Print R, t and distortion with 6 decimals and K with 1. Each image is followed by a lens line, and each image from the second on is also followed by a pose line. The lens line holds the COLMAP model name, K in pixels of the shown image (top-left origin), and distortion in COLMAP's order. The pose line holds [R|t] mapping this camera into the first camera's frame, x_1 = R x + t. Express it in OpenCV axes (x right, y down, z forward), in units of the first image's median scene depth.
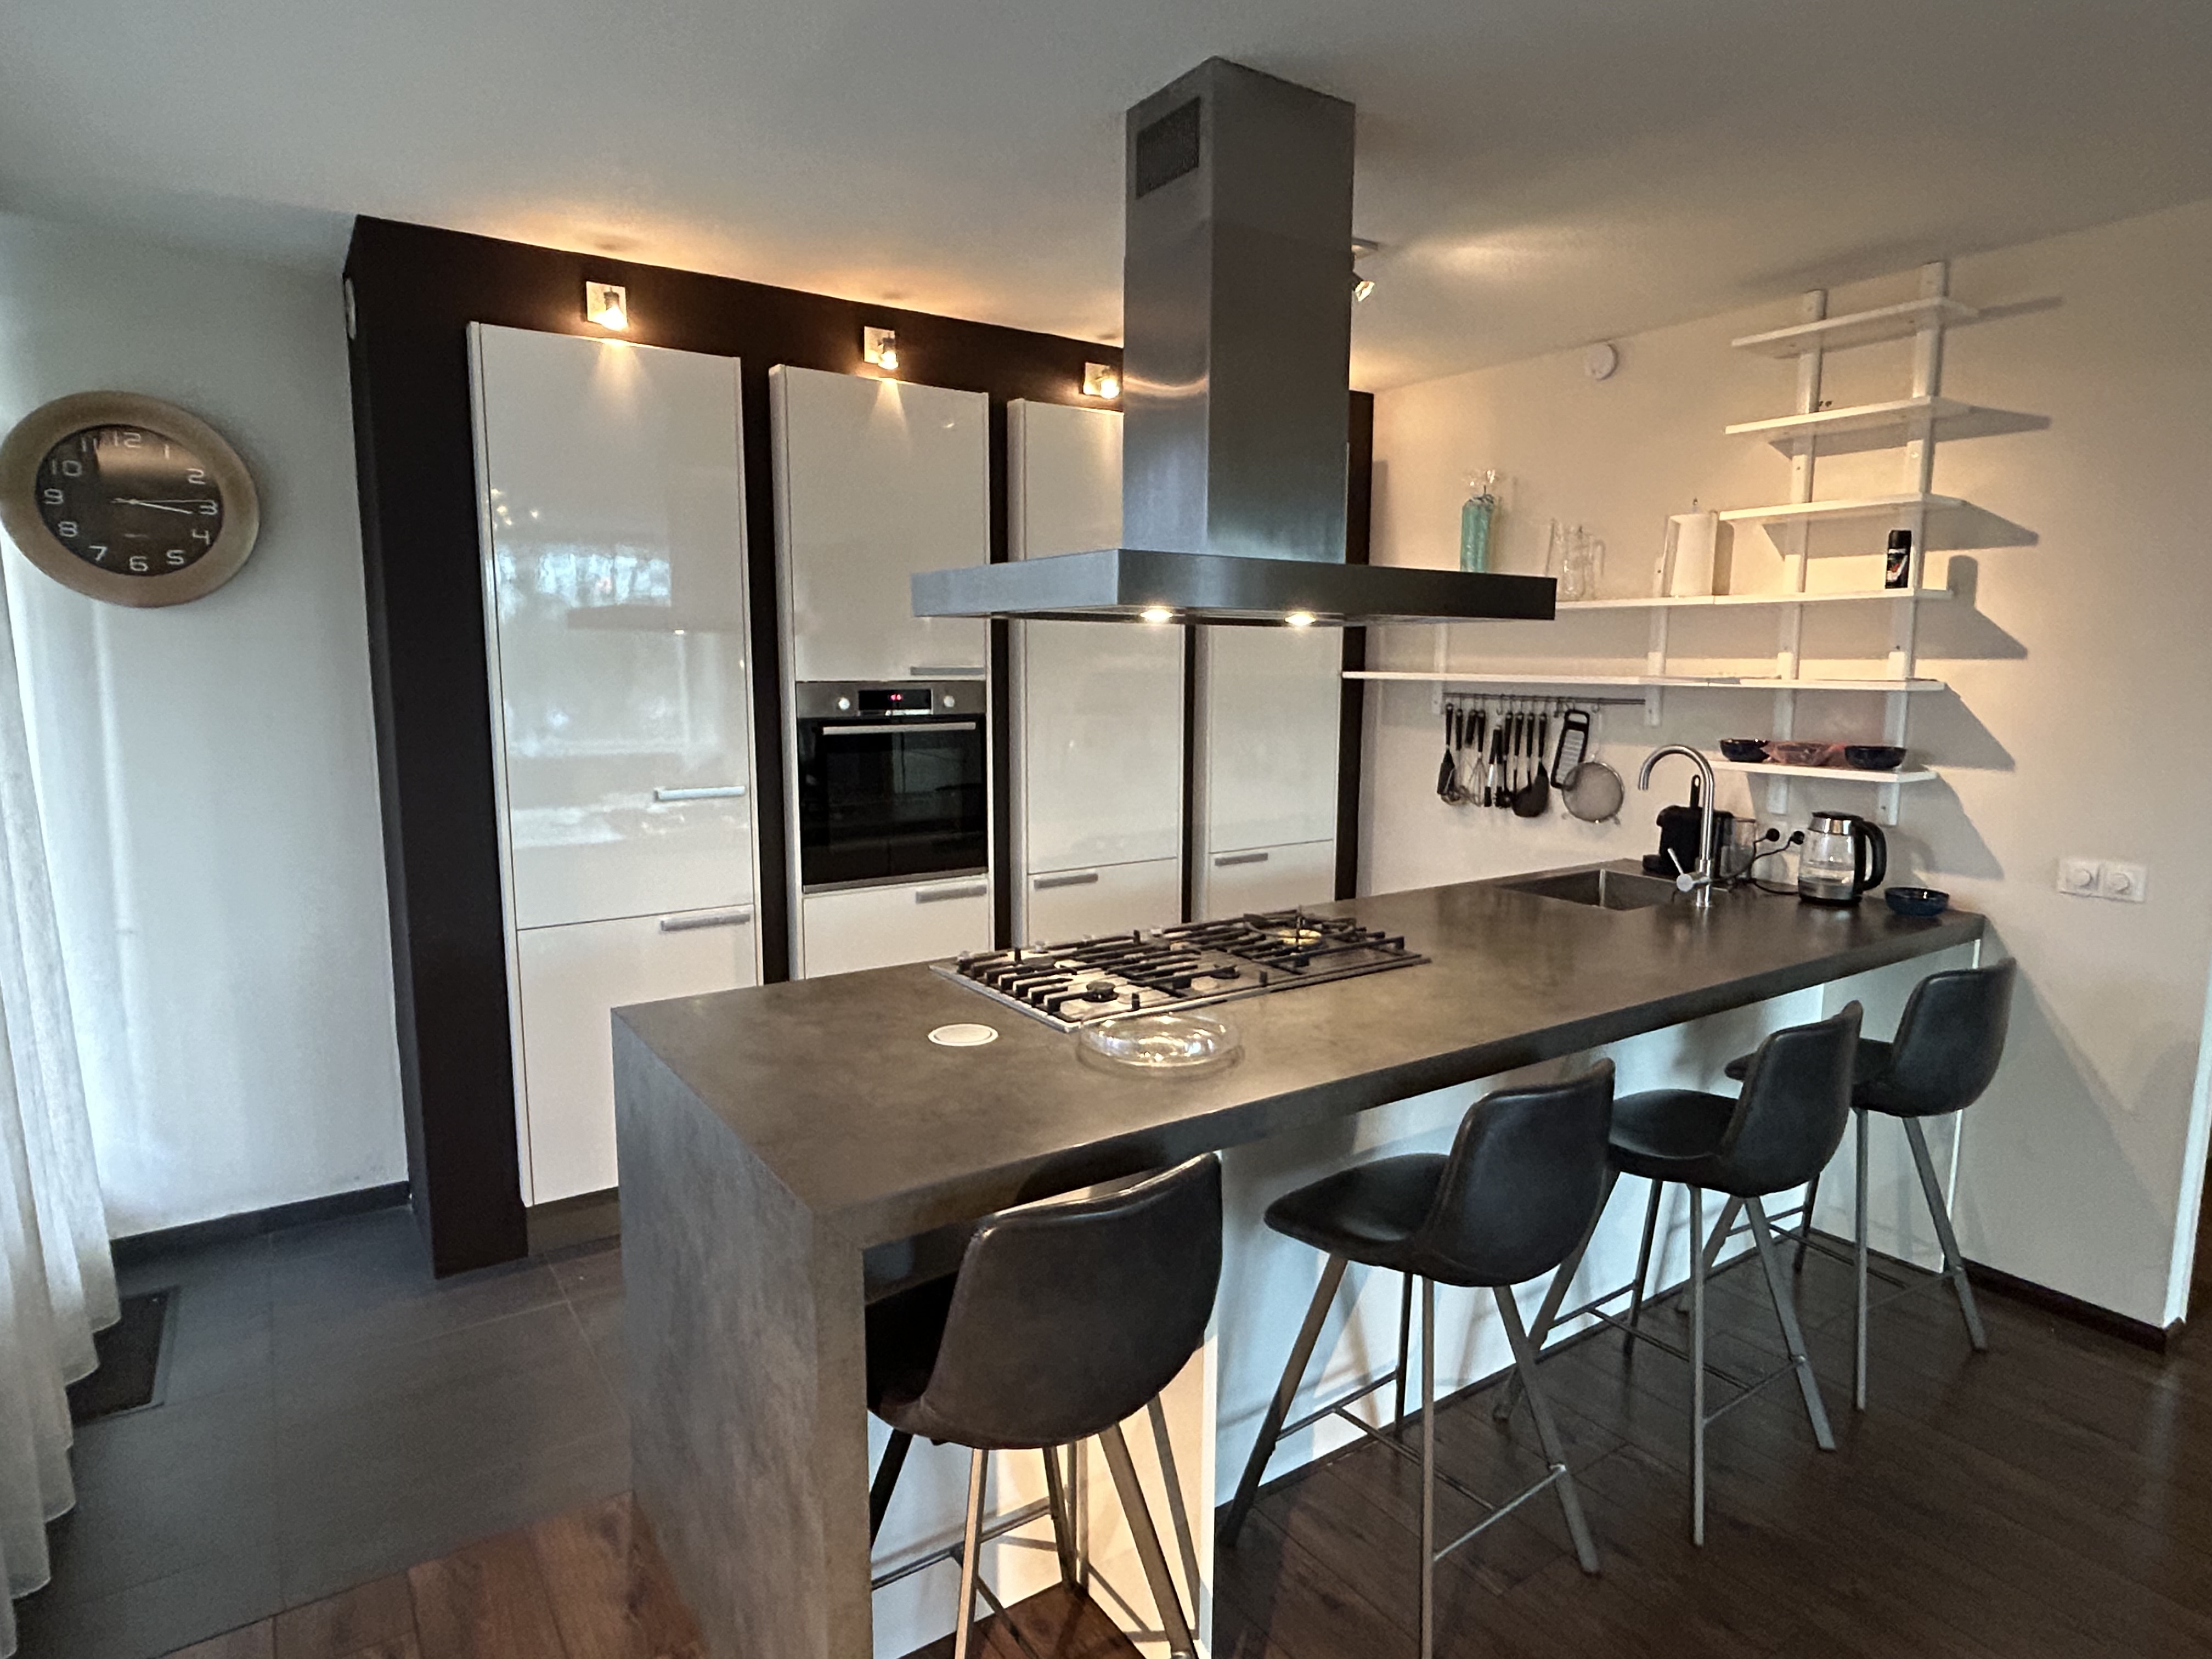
lens RADIAL K [[1227.0, 0, 1101.1], [0, 1227.0, 829.9], [0, 0, 1]] dist [-0.006328, -0.000327]
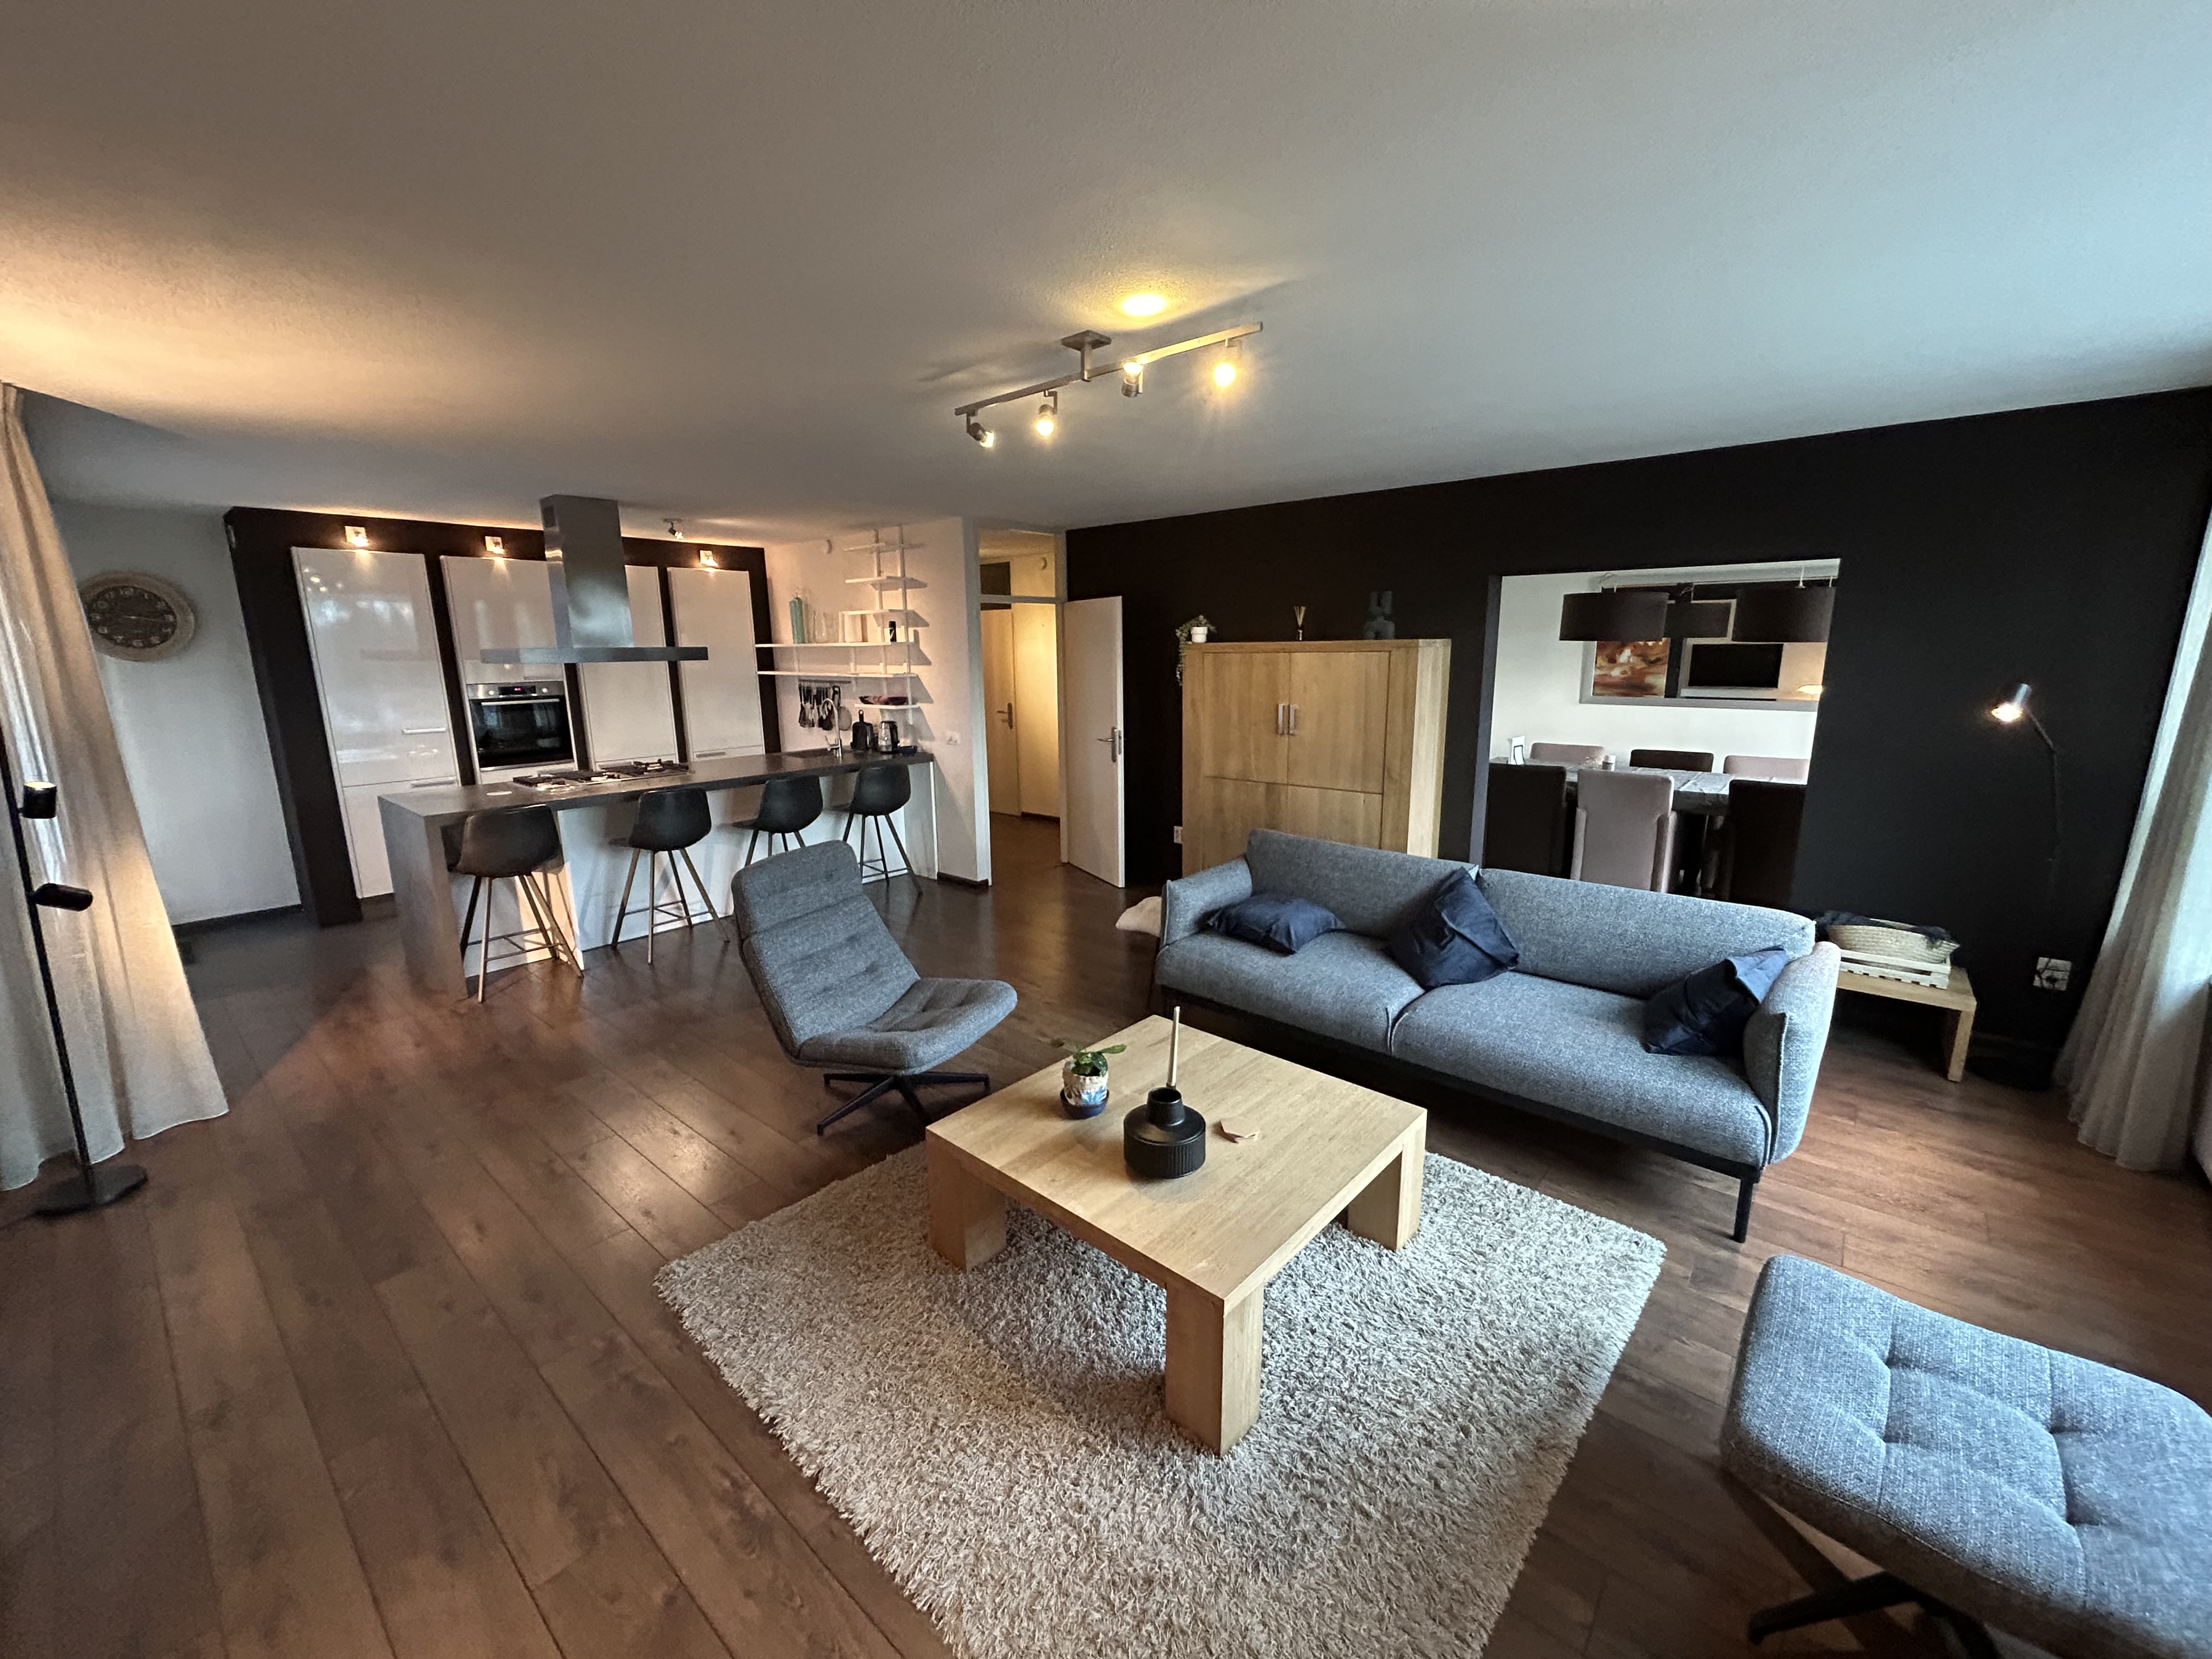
lens RADIAL K [[892.4, 0, 1112.6], [0, 892.4, 828.3], [0, 0, 1]] dist [0.003569, 0.000347]
pose [[0.967244, -0.068529, 0.244423, 0.563166], [0.053600, 0.996297, 0.067226, 0.119148], [-0.248125, -0.051923, 0.967336, -1.105620]]
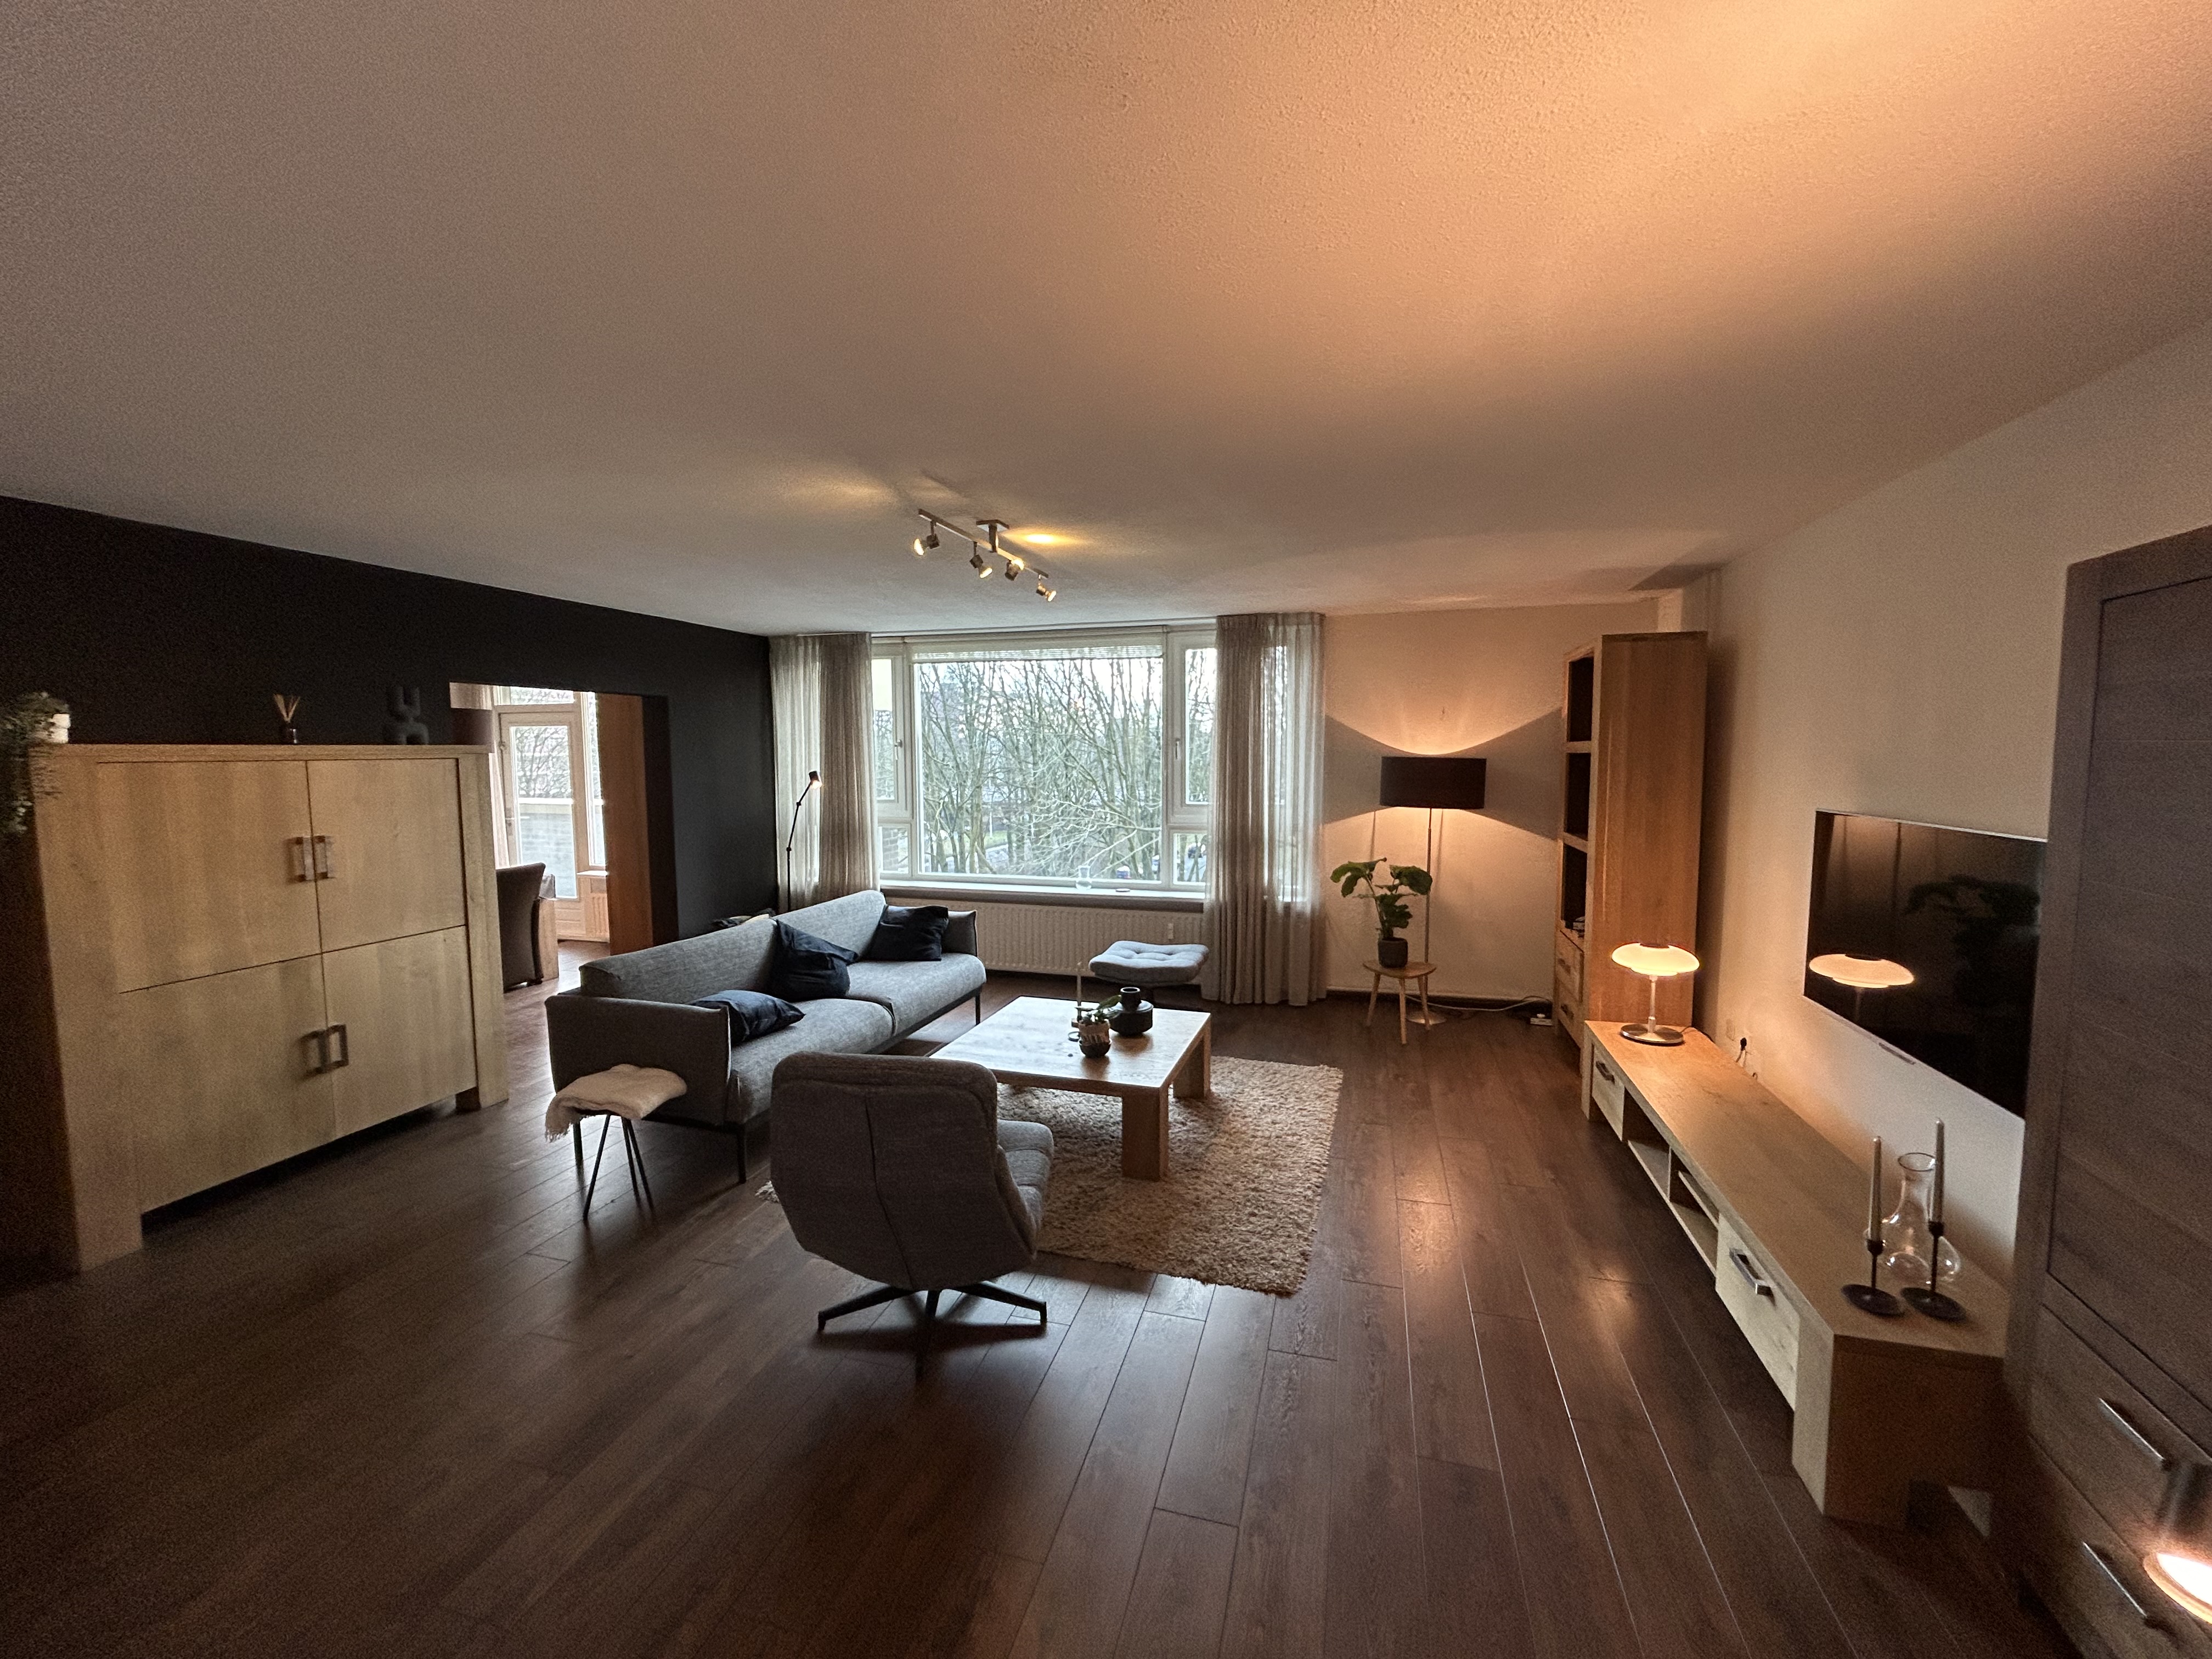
lens RADIAL K [[892.4, 0, 1104.8], [0, 892.4, 822.9], [0, 0, 1]] dist [0.003569, 0.000347]
pose [[-0.638330, -0.064473, 0.767058, -1.131851], [0.112597, 0.977947, 0.175900, -0.328406], [-0.761484, 0.198651, -0.616993, 2.135778]]
